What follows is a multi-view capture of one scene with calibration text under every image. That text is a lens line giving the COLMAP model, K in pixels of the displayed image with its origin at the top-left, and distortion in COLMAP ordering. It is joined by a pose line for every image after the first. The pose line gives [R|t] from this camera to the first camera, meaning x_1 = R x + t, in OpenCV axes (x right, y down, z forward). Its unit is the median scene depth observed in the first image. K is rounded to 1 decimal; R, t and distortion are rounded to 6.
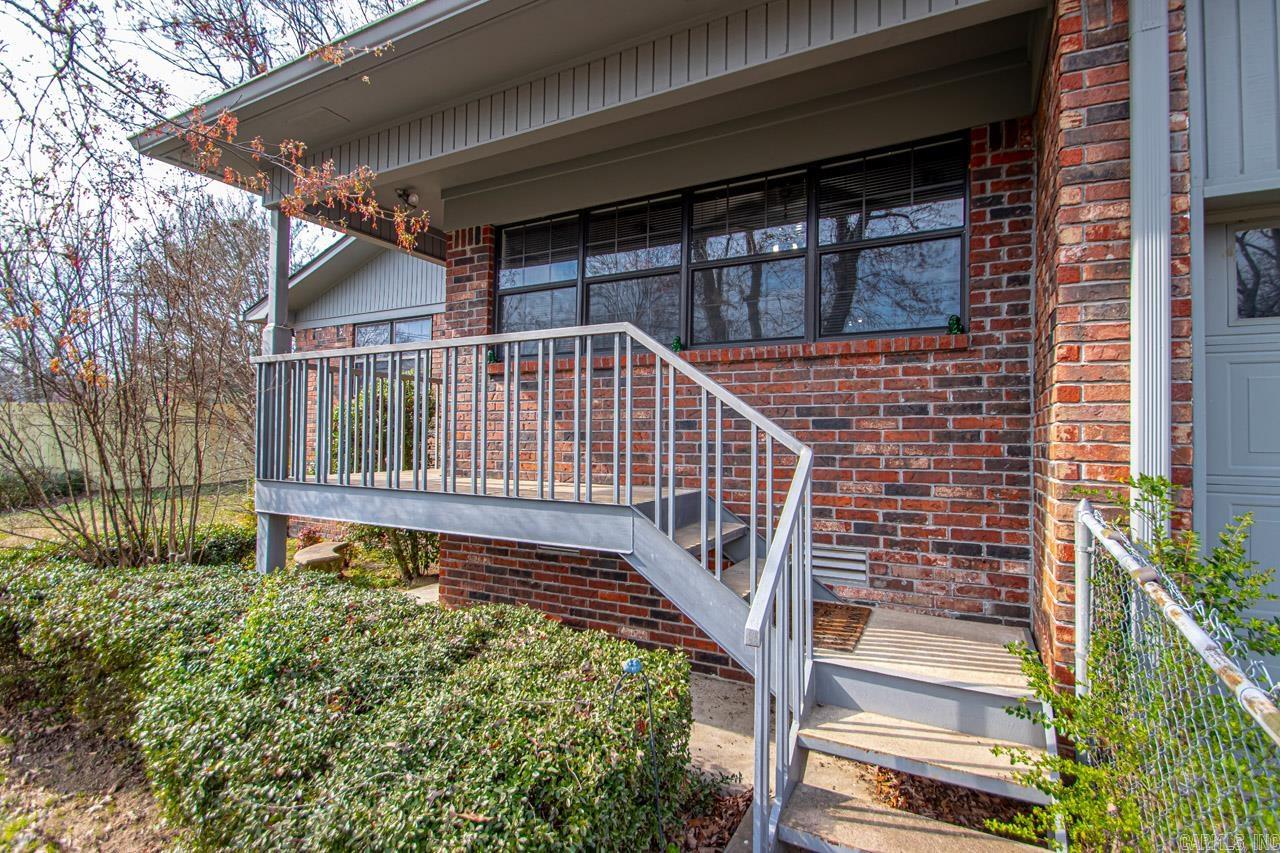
lens RADIAL K [[591.1, 0, 647.2], [0, 591.1, 424.6], [0, 0, 1]] dist [0.017675, -0.018218]
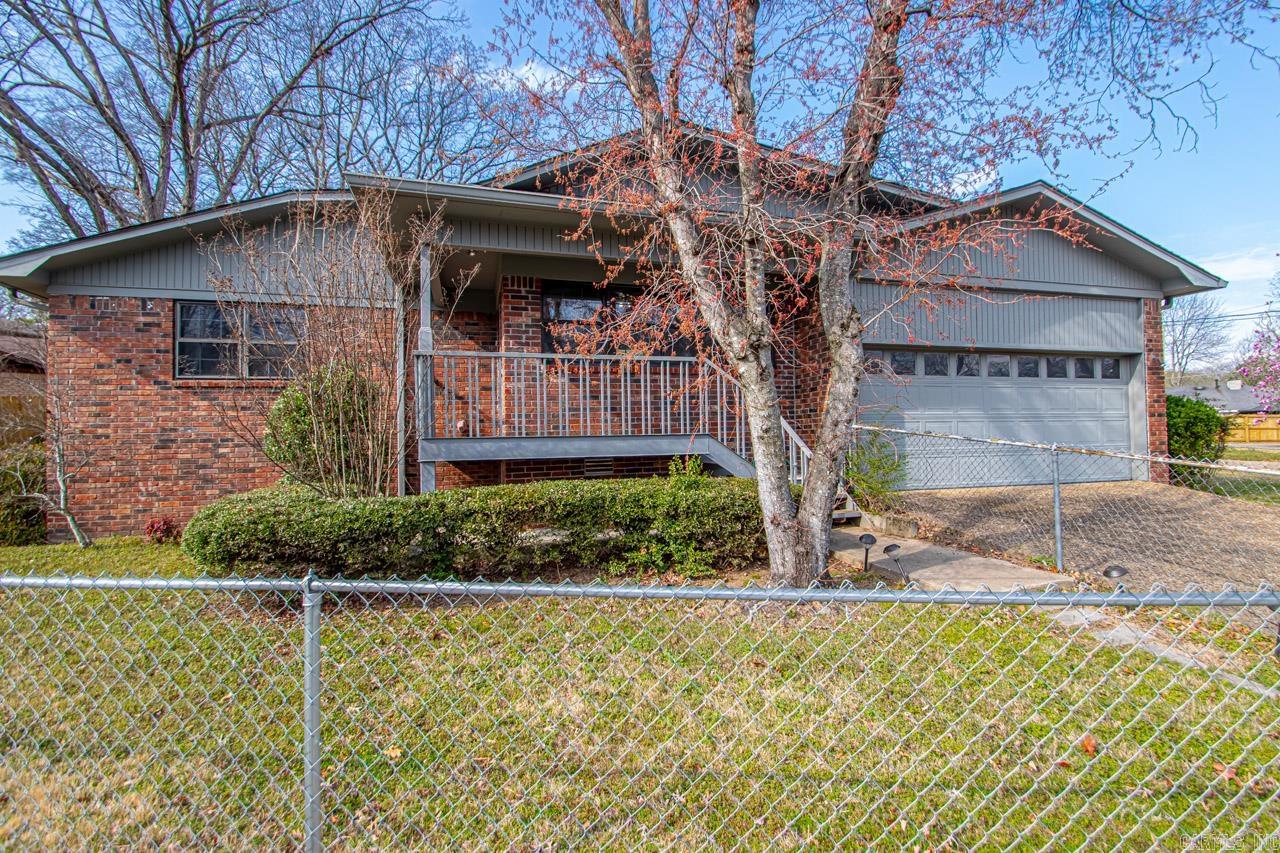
lens RADIAL K [[591.1, 0, 647.2], [0, 591.1, 424.6], [0, 0, 1]] dist [0.017675, -0.018218]
pose [[0.717940, 0.001427, 0.696103, -1.165827], [0.007367, 0.999926, -0.009648, 0.079642], [-0.696066, 0.012054, 0.717877, -0.355523]]
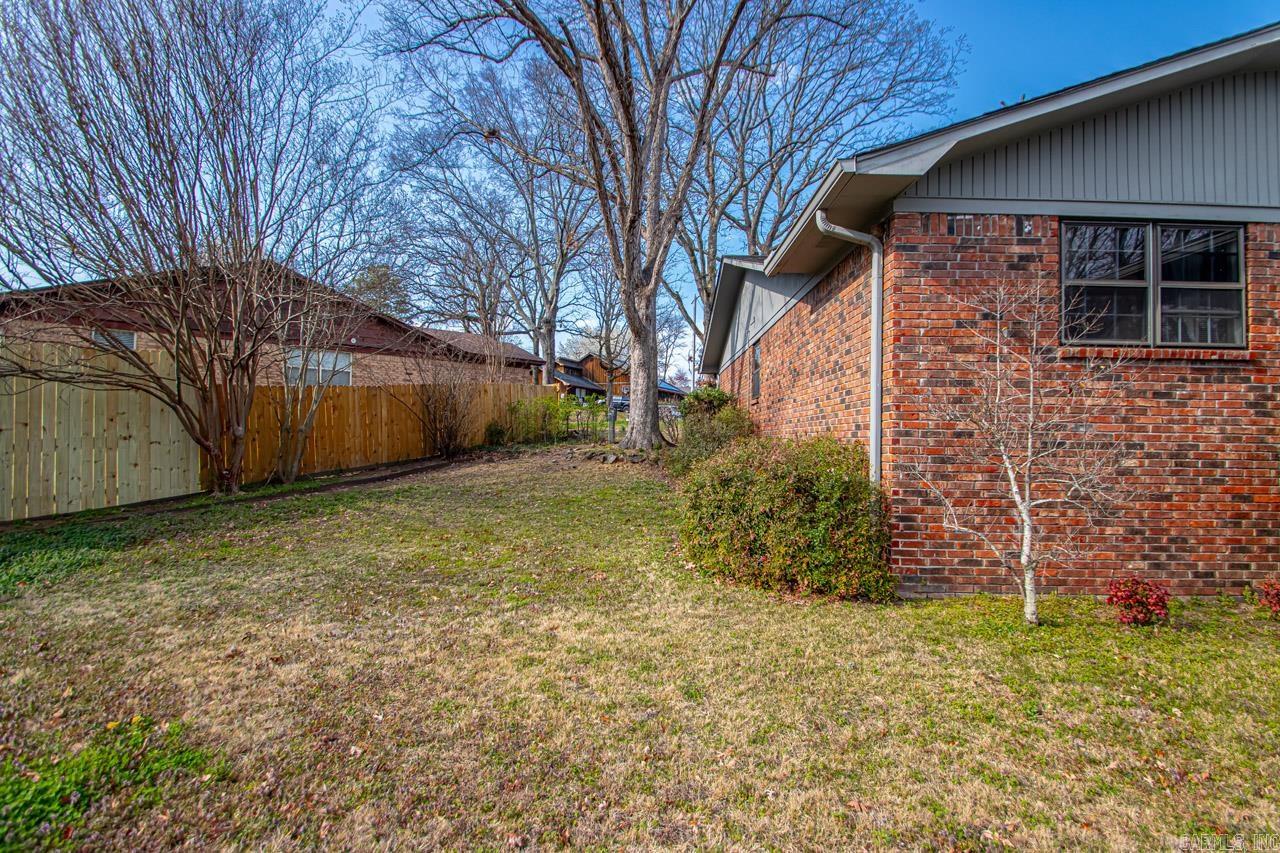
lens RADIAL K [[591.1, 0, 647.2], [0, 591.1, 424.6], [0, 0, 1]] dist [0.017675, -0.018218]
pose [[0.884516, 0.026240, 0.465772, -2.136017], [-0.026546, 0.999630, -0.005904, 0.090577], [-0.465754, -0.007143, 0.884885, 1.285083]]
